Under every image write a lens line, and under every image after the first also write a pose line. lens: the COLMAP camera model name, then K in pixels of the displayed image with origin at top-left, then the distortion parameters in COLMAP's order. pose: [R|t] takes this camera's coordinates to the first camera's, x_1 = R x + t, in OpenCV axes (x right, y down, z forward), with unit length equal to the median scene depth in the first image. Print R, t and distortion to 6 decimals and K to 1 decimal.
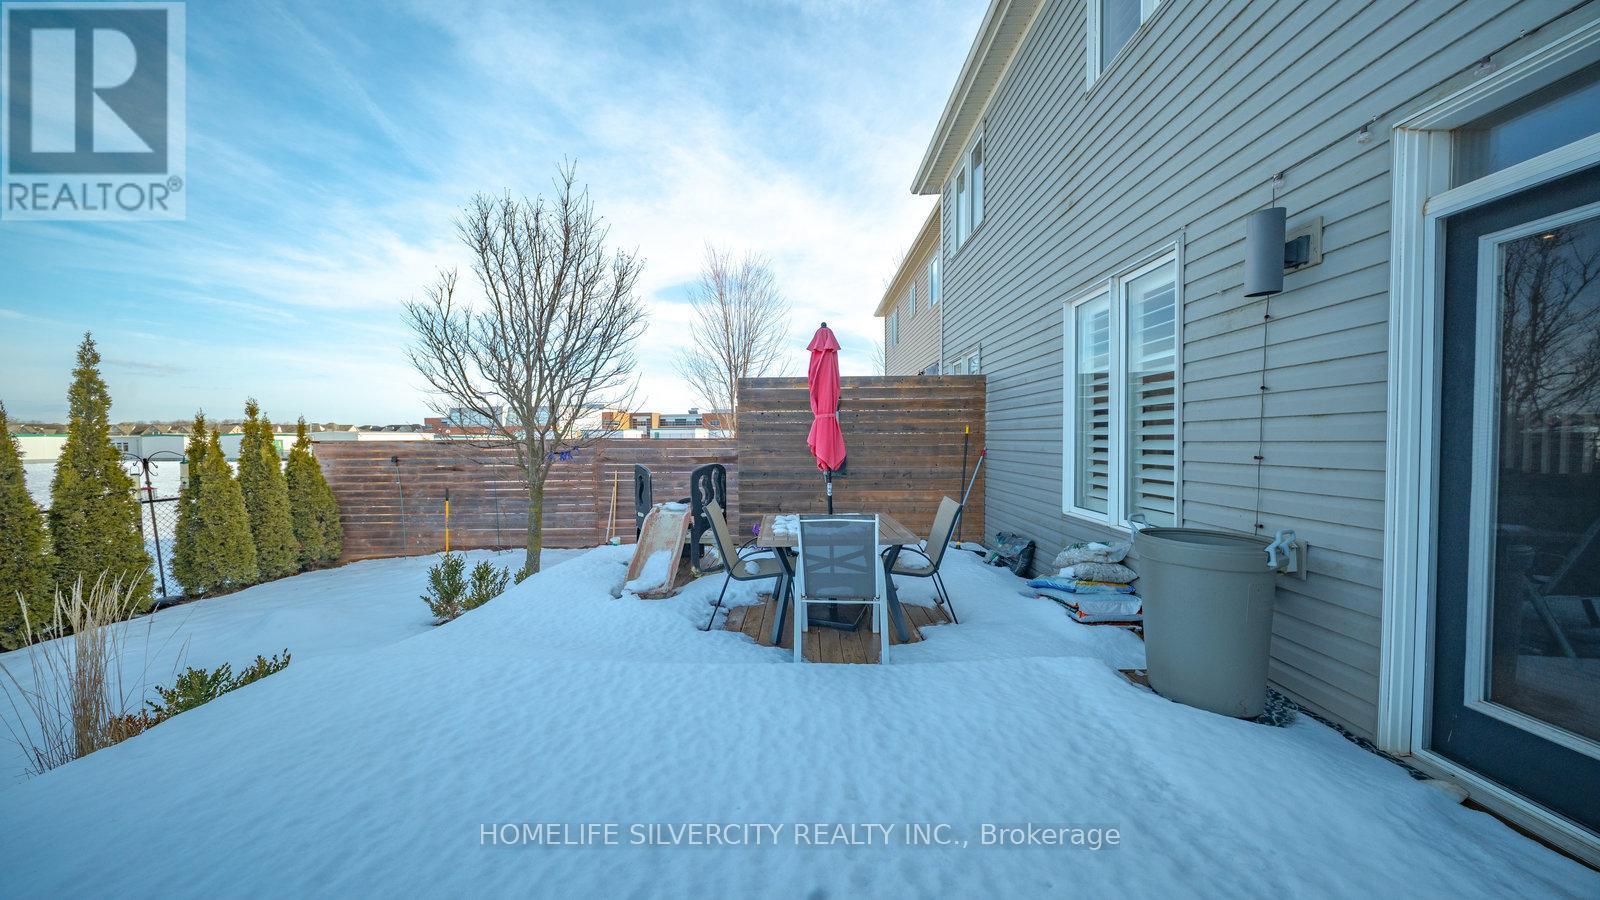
lens RADIAL K [[469.0, 0, 794.0], [0, 469.0, 444.2], [0, 0, 1]] dist [-0.000331, -0.000070]
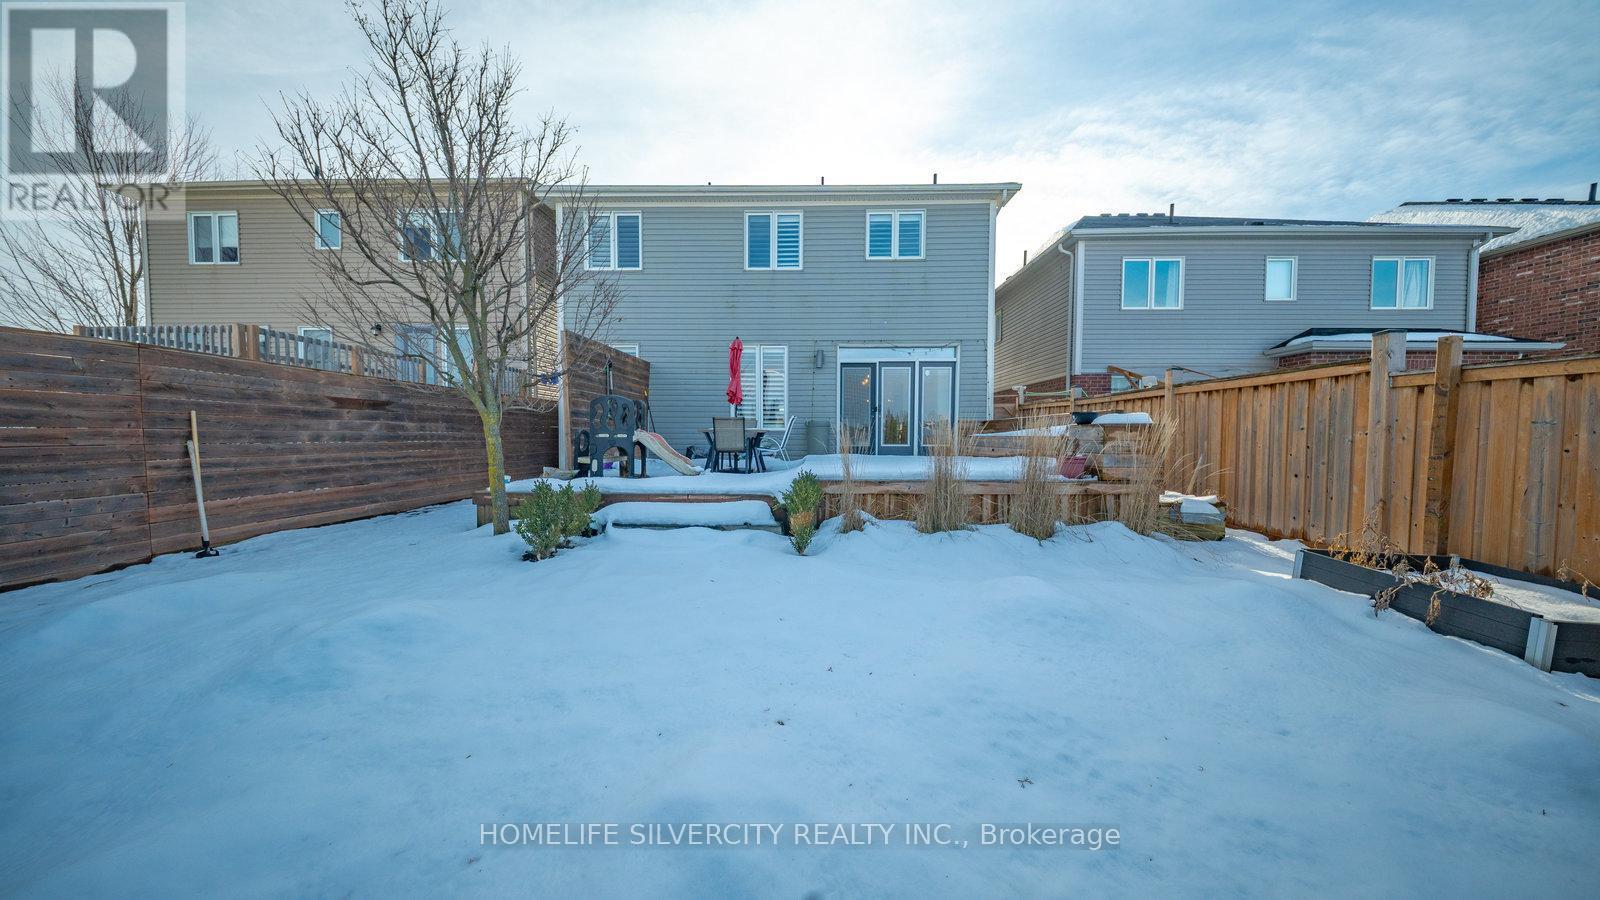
lens RADIAL K [[470.4, 0, 804.0], [0, 470.4, 446.9], [0, 0, 1]] dist [0.000207, -0.000047]
pose [[-0.004292, -0.019342, 0.999804, -2.125896], [0.006950, 0.999788, 0.019371, 0.213324], [-0.999967, 0.007031, -0.004156, 0.702501]]
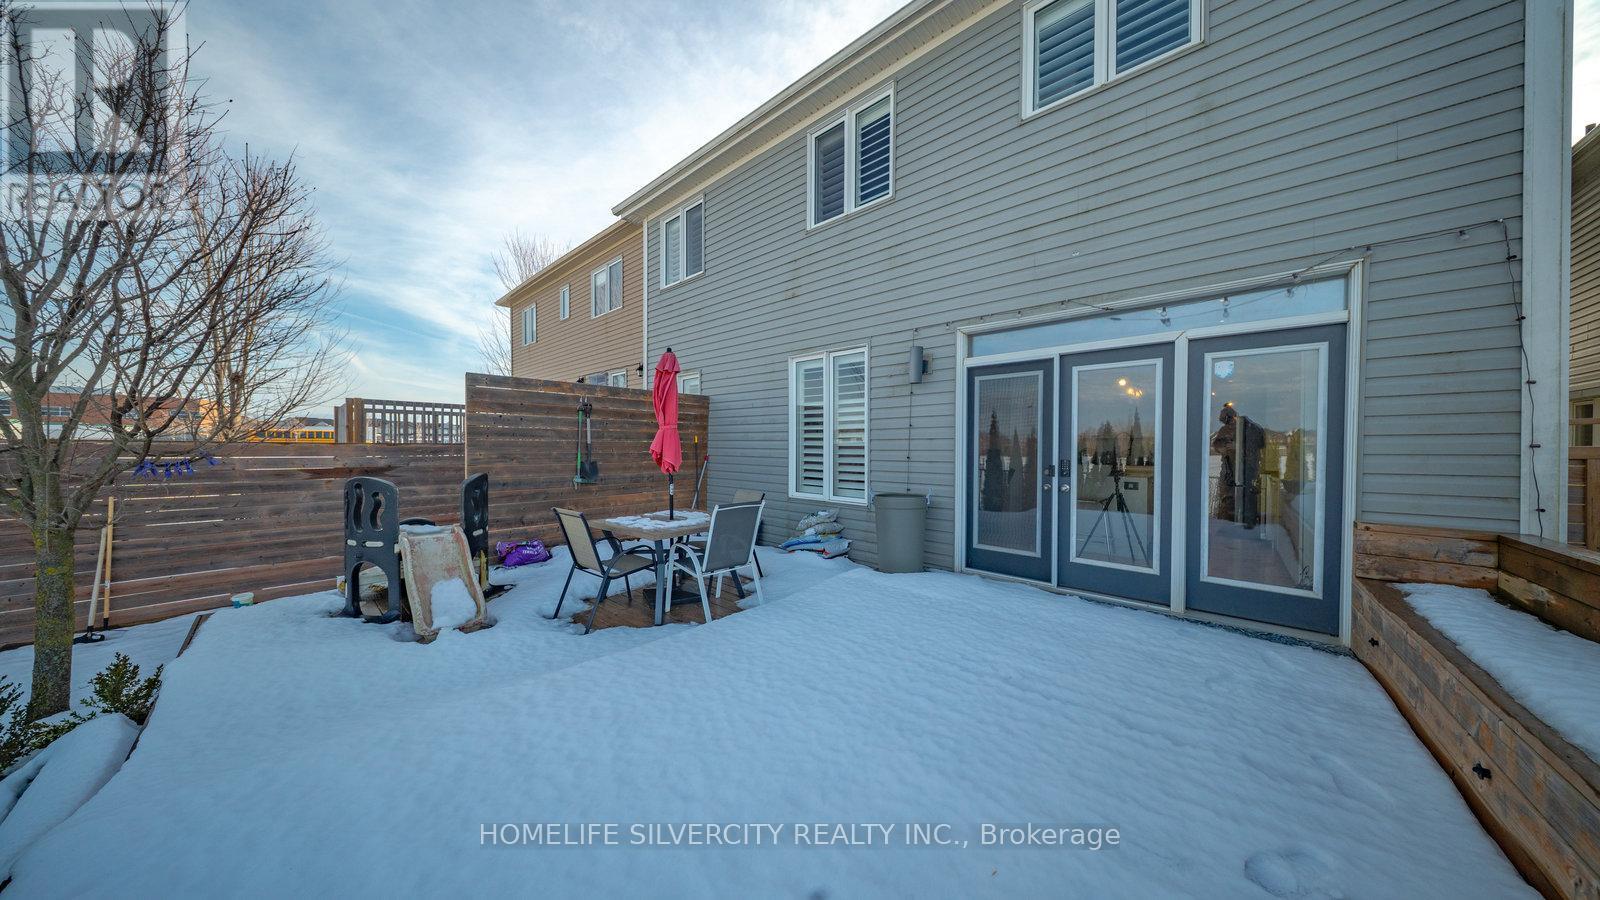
lens RADIAL K [[470.4, 0, 804.0], [0, 470.4, 446.9], [0, 0, 1]] dist [0.000207, -0.000047]
pose [[0.651674, 0.008666, 0.758450, -0.604958], [-0.001145, 0.999945, -0.010441, 0.001905], [-0.758498, 0.005936, 0.651648, -0.021575]]
